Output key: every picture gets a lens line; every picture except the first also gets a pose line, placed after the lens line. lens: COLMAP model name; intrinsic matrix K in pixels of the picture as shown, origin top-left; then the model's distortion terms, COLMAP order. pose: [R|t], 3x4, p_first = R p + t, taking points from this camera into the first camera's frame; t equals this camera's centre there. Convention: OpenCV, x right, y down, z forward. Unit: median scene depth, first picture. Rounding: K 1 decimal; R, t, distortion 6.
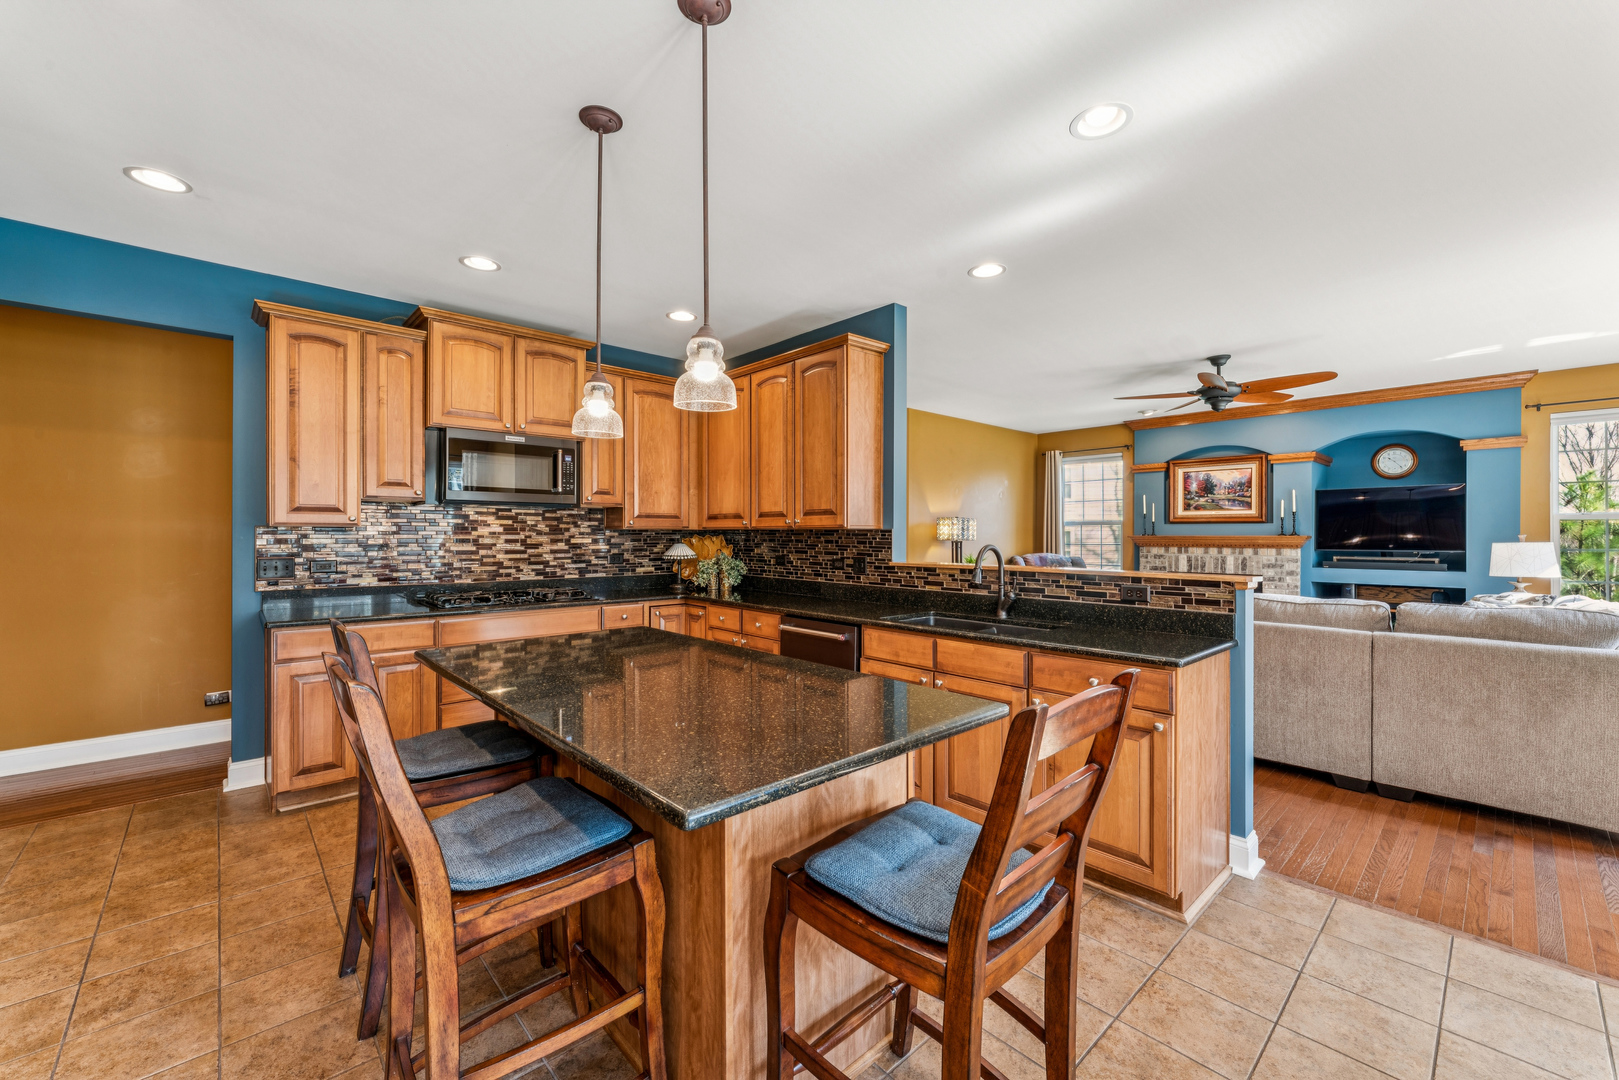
lens RADIAL K [[649.1, 0, 820.9], [0, 649.1, 531.4], [0, 0, 1]] dist [-0.000307, 0.000606]
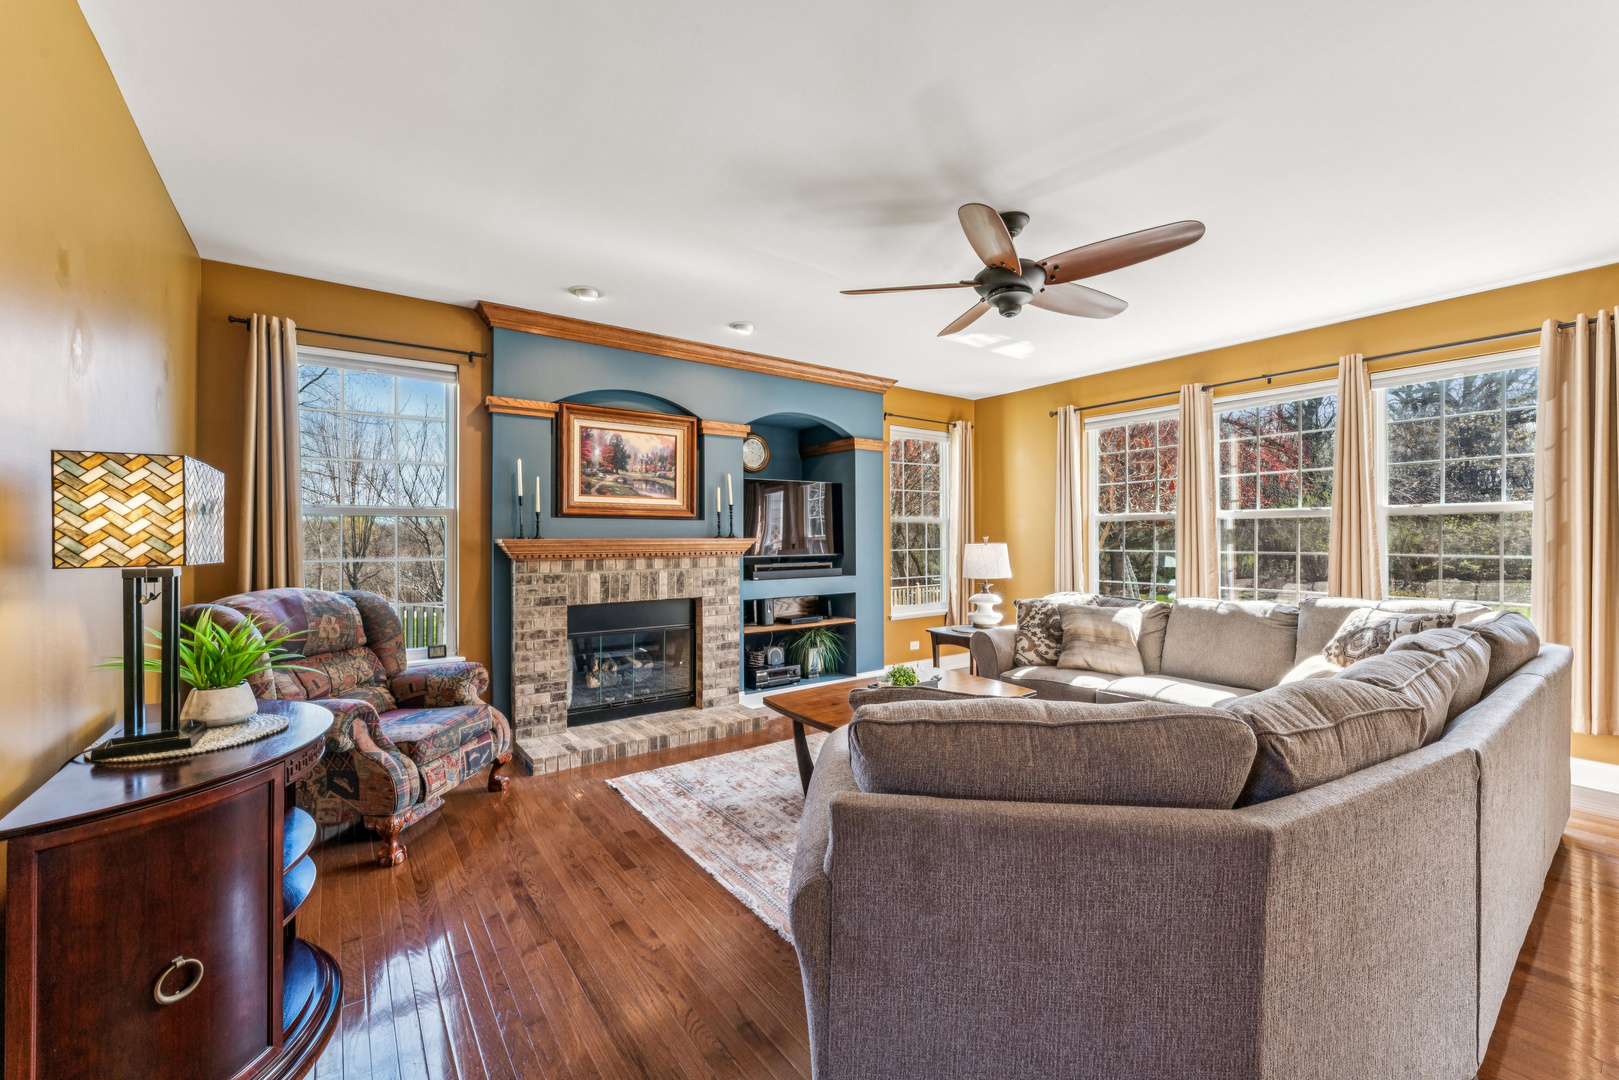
lens RADIAL K [[649.1, 0, 798.6], [0, 649.1, 536.4], [0, 0, 1]] dist [-0.000307, 0.000606]
pose [[0.128884, -0.001923, 0.991658, 0.042820], [-0.003814, 0.999990, 0.002435, 0.004179], [-0.991652, -0.004096, 0.128875, 1.325345]]
